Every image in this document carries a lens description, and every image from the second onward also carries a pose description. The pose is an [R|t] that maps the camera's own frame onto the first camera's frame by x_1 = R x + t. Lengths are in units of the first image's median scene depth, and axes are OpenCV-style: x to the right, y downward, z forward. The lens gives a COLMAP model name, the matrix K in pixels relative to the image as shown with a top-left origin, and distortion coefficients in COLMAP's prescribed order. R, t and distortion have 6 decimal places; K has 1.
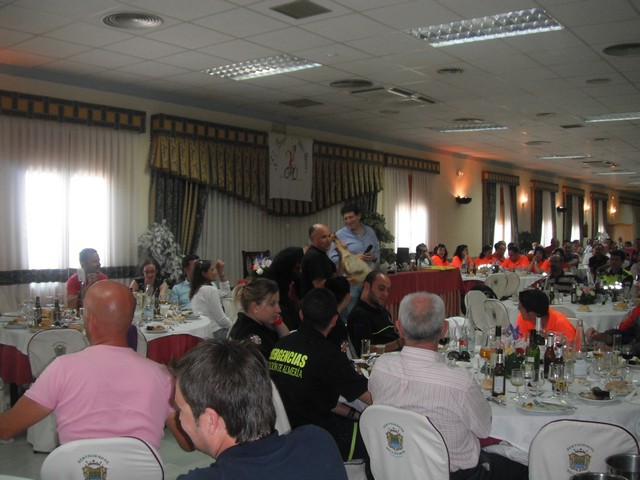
lens RADIAL K [[693.4, 0, 320.0], [0, 693.4, 240.0], [0, 0, 1]] dist [-0.240955, 0.127293]
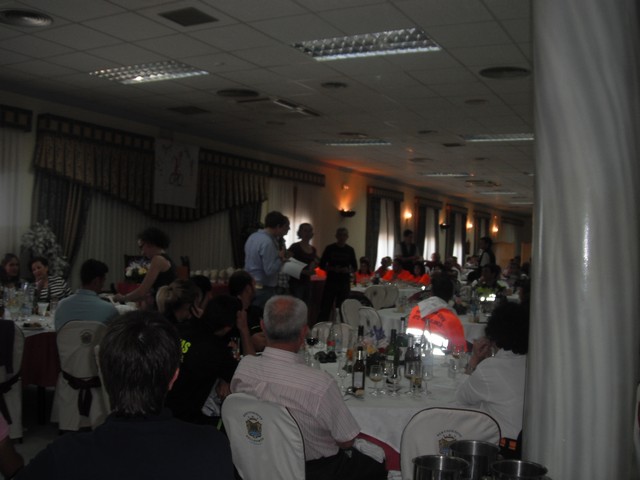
lens RADIAL K [[693.4, 0, 320.0], [0, 693.4, 240.0], [0, 0, 1]] dist [-0.240955, 0.127293]
pose [[0.986720, 0.032788, 0.159086, 0.009410], [-0.029845, 0.999337, -0.020851, 0.006590], [-0.159665, 0.015826, 0.987044, -0.017512]]
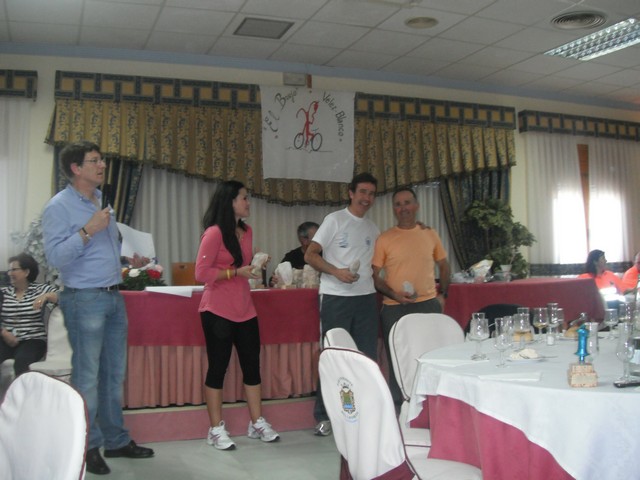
lens RADIAL K [[693.4, 0, 320.0], [0, 693.4, 240.0], [0, 0, 1]] dist [-0.240955, 0.127293]
pose [[0.852639, -0.020723, -0.522089, 0.343713], [0.004208, 0.999453, -0.032799, 0.024768], [0.522483, 0.025769, 0.852260, 0.452844]]
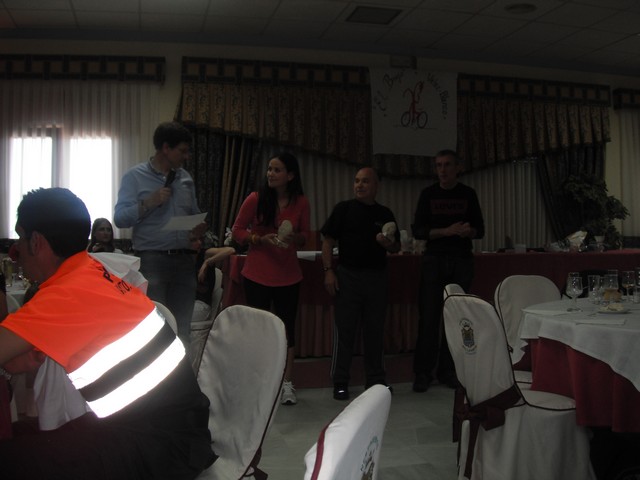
lens RADIAL K [[693.4, 0, 320.0], [0, 693.4, 240.0], [0, 0, 1]] dist [-0.240955, 0.127293]
pose [[0.775660, 0.006267, -0.631120, 0.362304], [-0.003255, 0.999977, 0.005929, 0.028948], [0.631143, -0.002545, 0.775662, 0.395543]]
